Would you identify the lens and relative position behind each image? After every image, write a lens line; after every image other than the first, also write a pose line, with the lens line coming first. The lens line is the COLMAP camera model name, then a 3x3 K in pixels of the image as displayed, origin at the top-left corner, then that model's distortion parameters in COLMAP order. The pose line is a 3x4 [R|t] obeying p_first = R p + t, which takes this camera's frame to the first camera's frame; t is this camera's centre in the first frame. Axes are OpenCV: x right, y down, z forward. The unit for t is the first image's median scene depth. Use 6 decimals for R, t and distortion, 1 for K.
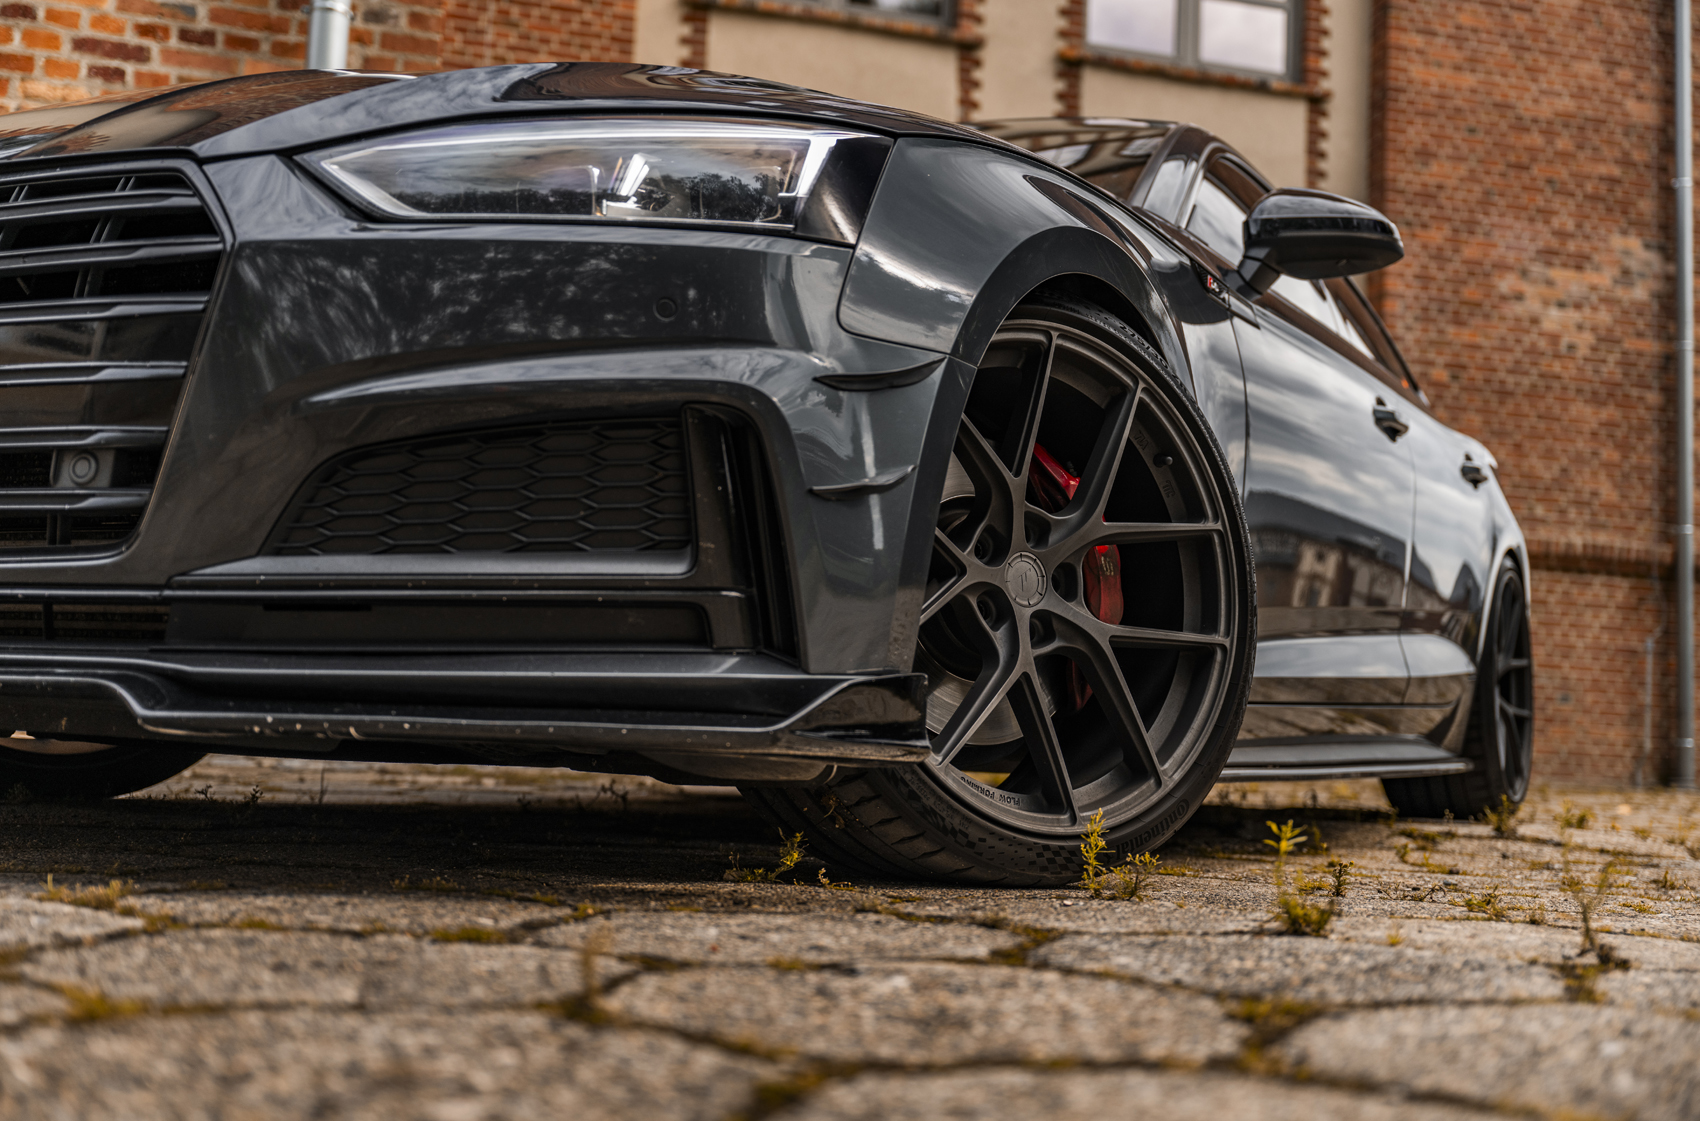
lens RADIAL K [[1883.5, 0, 846.7], [0, 1883.5, 554.9], [0, 0, 1]] dist [0.014438, -0.025463]
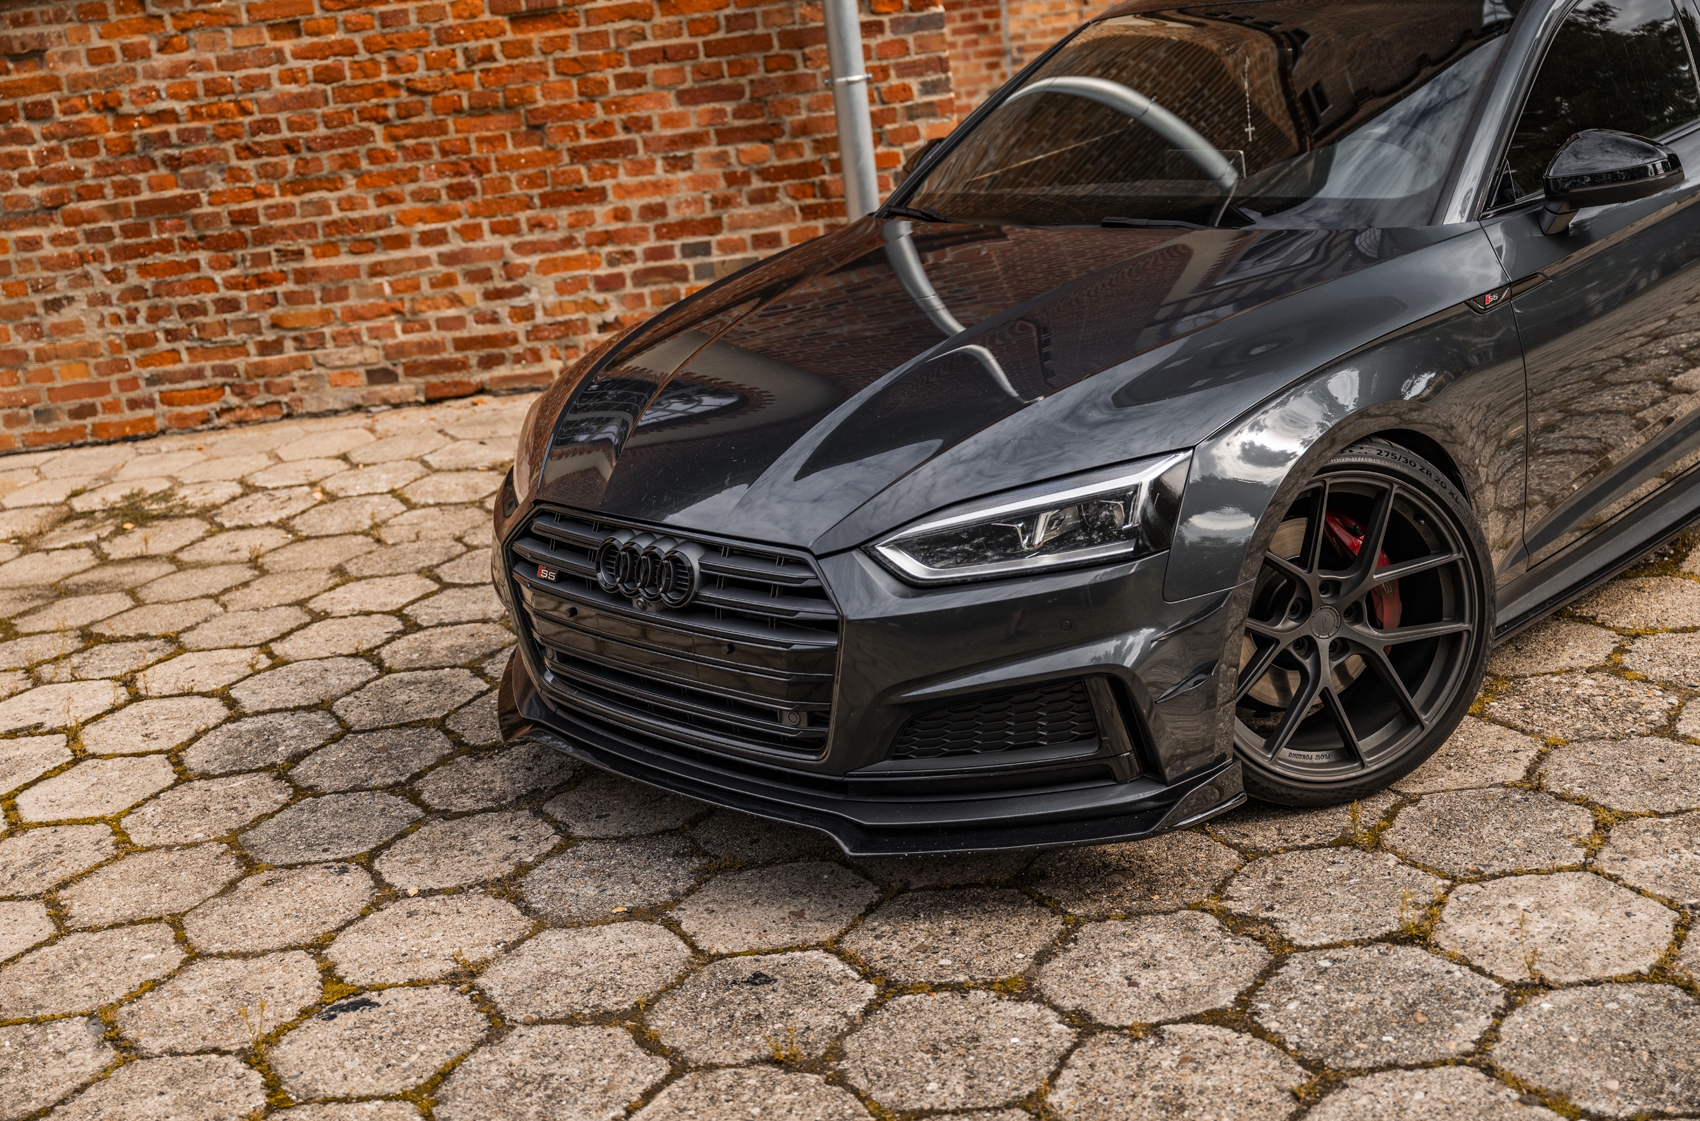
lens RADIAL K [[2115.2, 0, 840.2], [0, 2115.2, 561.2], [0, 0, 1]] dist [0.009332, -0.023859]
pose [[0.942465, -0.065318, -0.327862, 0.043875], [0.190461, 0.910907, 0.366023, -0.113453], [0.274744, -0.407409, 0.870938, -0.098707]]
